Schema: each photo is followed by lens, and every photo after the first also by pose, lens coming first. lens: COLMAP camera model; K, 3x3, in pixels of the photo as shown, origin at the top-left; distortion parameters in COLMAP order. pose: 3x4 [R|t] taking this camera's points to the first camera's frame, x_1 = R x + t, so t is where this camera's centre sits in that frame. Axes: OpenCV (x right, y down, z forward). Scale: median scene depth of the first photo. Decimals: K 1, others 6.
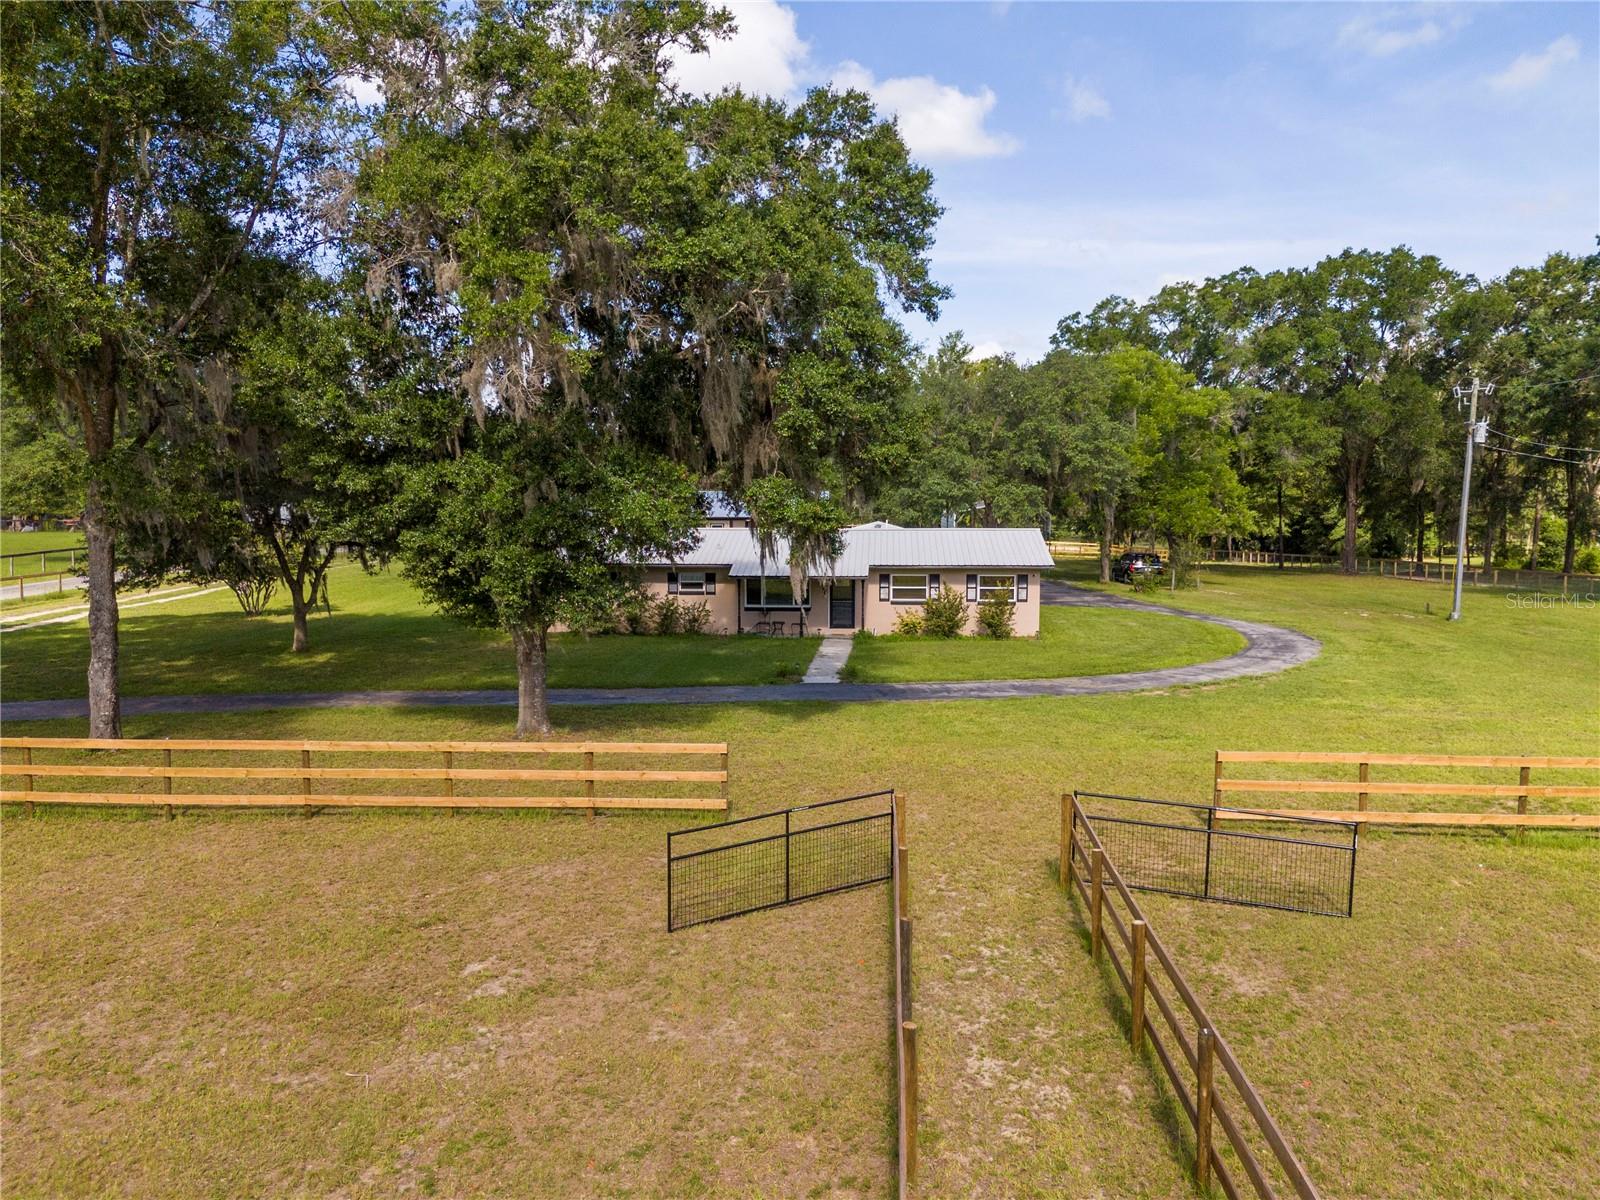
lens RADIAL K [[1172.2, 0, 797.9], [0, 1172.2, 598.6], [0, 0, 1]] dist [0.060676, -0.051891]
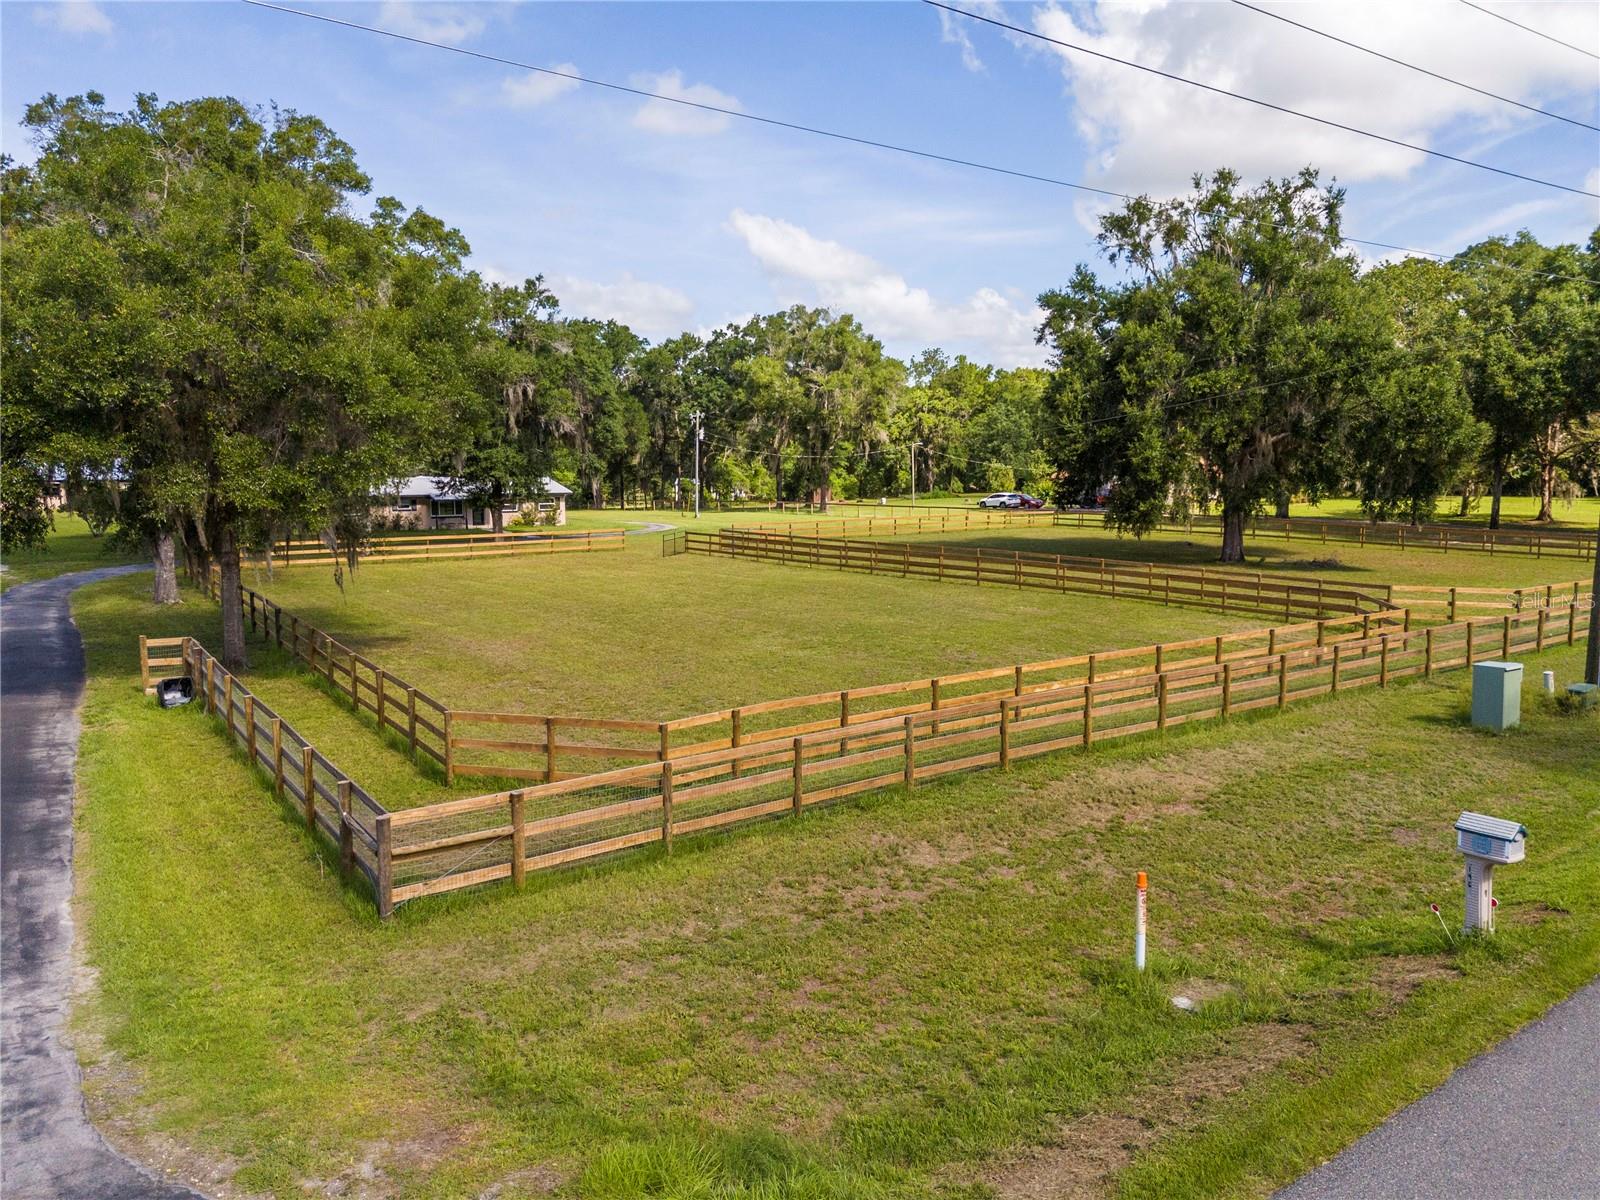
lens RADIAL K [[1172.2, 0, 799.9], [0, 1172.2, 600.7], [0, 0, 1]] dist [0.060676, -0.051891]
pose [[0.736566, -0.079951, 0.671624, -0.645839], [0.058511, 0.996798, 0.054491, 0.053253], [-0.673831, -0.000839, 0.738885, -0.624994]]
